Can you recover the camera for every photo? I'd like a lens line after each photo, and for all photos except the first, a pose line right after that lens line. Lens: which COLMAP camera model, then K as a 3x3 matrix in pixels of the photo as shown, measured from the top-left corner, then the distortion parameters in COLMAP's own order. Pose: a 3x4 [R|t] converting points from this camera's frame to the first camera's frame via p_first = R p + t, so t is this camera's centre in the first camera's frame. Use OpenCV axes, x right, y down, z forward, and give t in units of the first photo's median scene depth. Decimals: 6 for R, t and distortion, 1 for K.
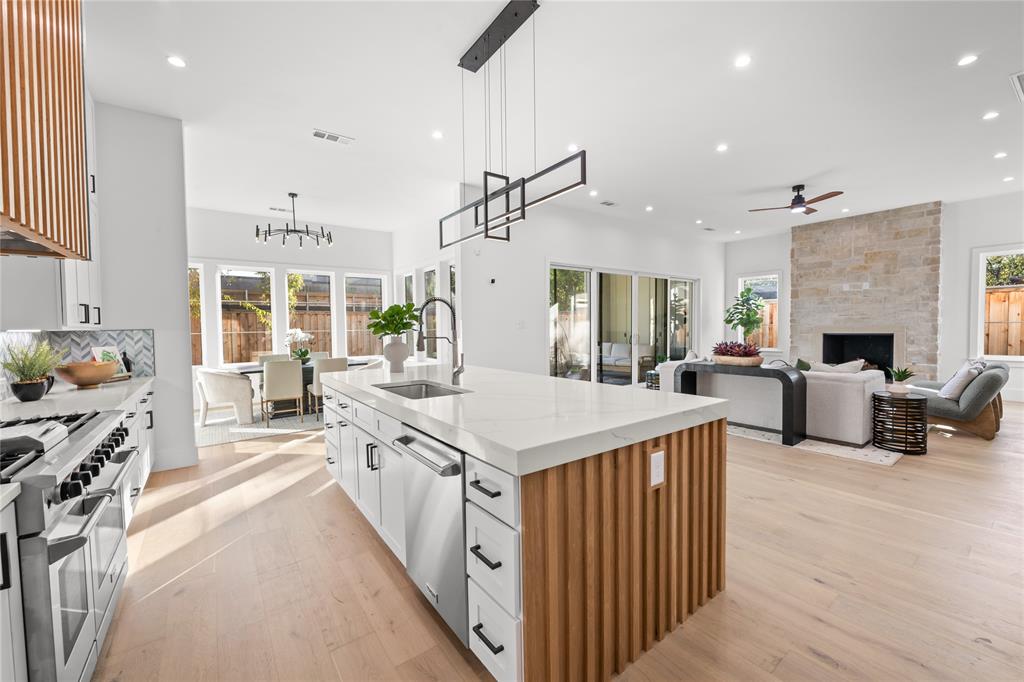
lens RADIAL K [[409.5, 0, 511.6], [0, 409.5, 344.2], [0, 0, 1]] dist [-0.002512, -0.001294]
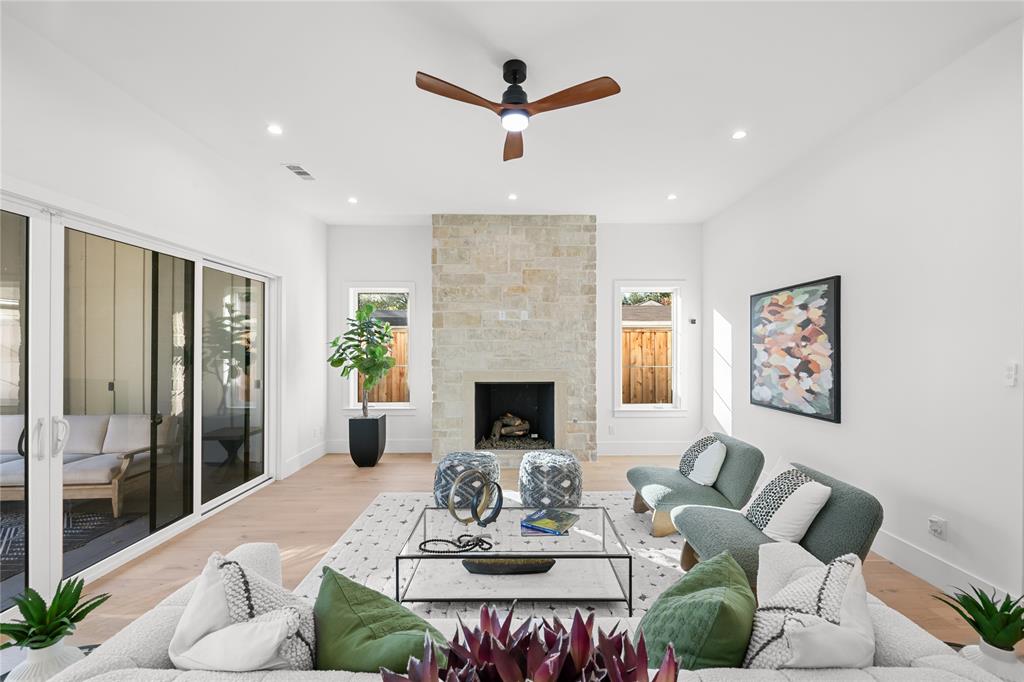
lens RADIAL K [[409.5, 0, 515.8], [0, 409.5, 350.2], [0, 0, 1]] dist [-0.002512, -0.001294]
pose [[0.592526, 0.012042, 0.805461, 0.270655], [0.025423, 0.999111, -0.033639, -0.055732], [-0.805150, 0.040410, 0.591693, 0.563789]]
